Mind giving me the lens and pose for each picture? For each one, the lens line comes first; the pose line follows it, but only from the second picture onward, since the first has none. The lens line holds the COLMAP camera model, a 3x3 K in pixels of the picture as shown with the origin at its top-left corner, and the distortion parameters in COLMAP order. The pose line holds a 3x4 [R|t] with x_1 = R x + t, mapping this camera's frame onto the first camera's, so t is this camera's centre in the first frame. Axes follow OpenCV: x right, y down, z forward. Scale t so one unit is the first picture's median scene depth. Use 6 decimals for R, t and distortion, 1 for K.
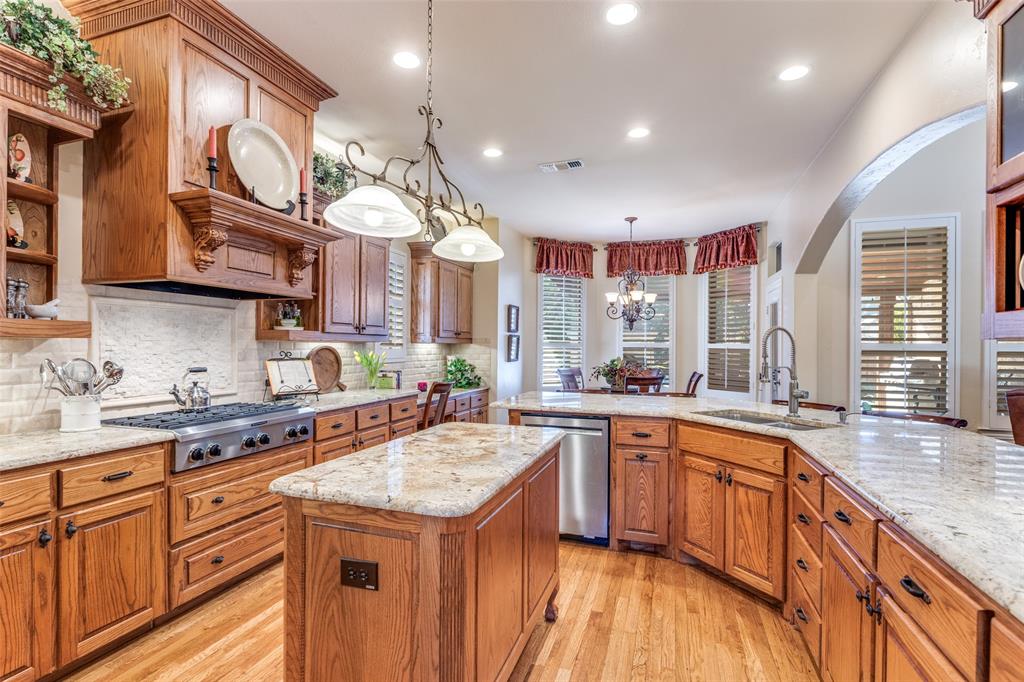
lens RADIAL K [[485.9, 0, 500.8], [0, 485.9, 348.3], [0, 0, 1]] dist [0.000328, -0.002789]
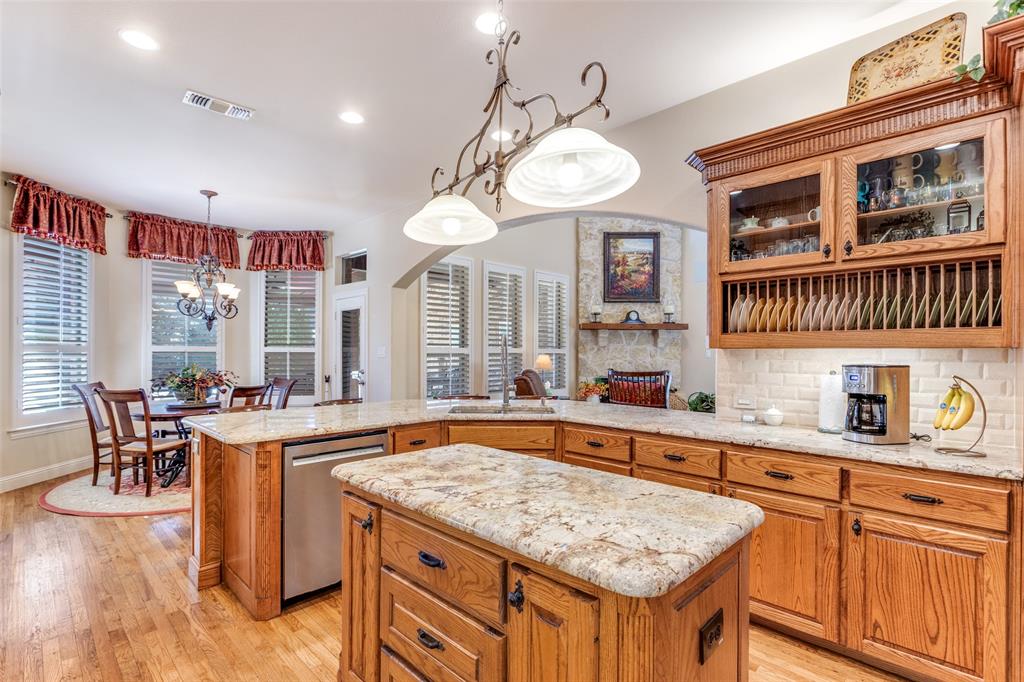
lens RADIAL K [[485.9, 0, 513.6], [0, 485.9, 347.7], [0, 0, 1]] dist [0.000328, -0.002789]
pose [[0.424426, 0.001189, 0.905462, -0.460512], [0.005383, 0.999978, -0.003837, -0.005687], [-0.905446, 0.006503, 0.424411, 0.376729]]
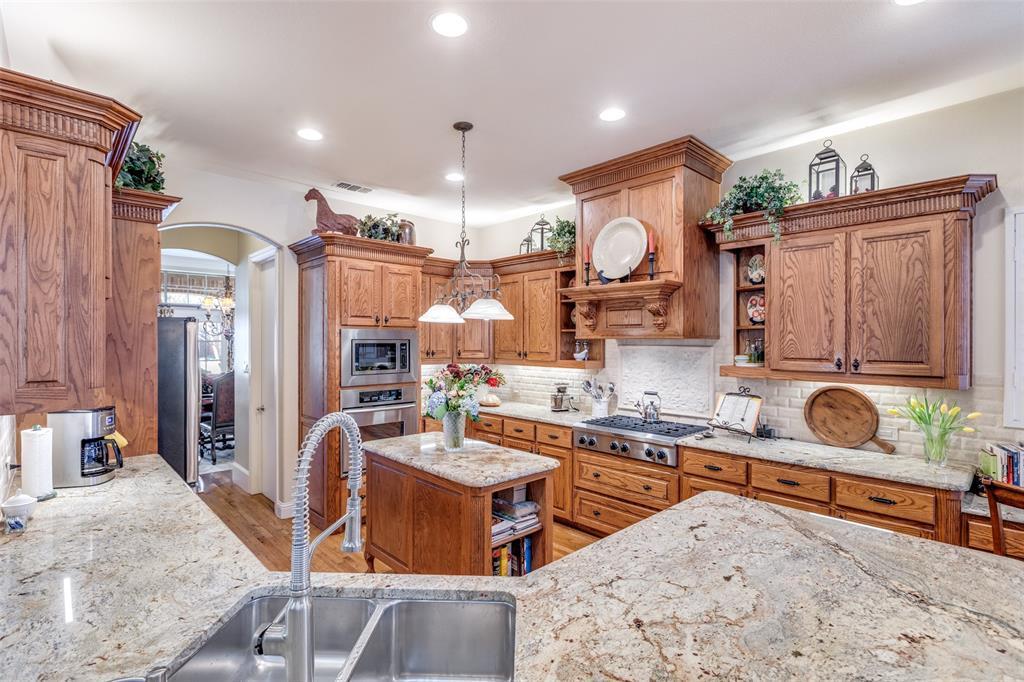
lens RADIAL K [[485.9, 0, 513.1], [0, 485.9, 342.1], [0, 0, 1]] dist [0.000328, -0.002789]
pose [[-0.452824, -0.002012, -0.891597, 0.695140], [-0.006947, 0.999975, 0.001271, -0.087601], [0.891573, 0.006770, -0.452827, 1.075468]]
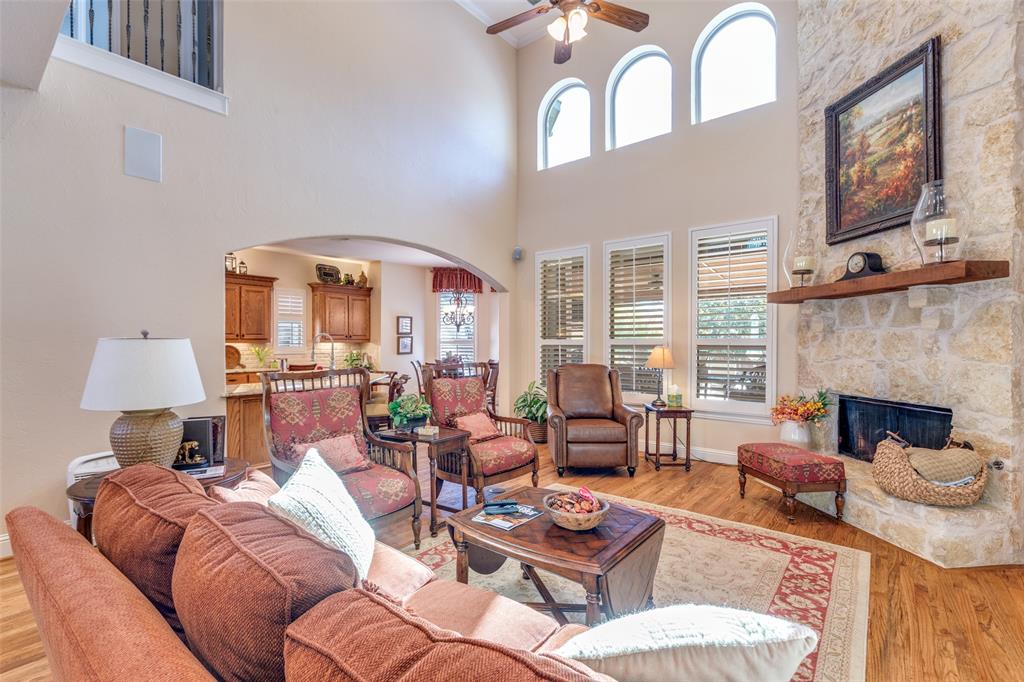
lens RADIAL K [[466.6, 0, 510.4], [0, 466.6, 343.0], [0, 0, 1]] dist [0.002135, -0.000473]
pose [[0.936940, -0.010422, -0.349335, 1.656877], [0.008418, 0.999938, -0.007254, 0.013061], [0.349389, 0.003856, 0.936970, -0.439293]]
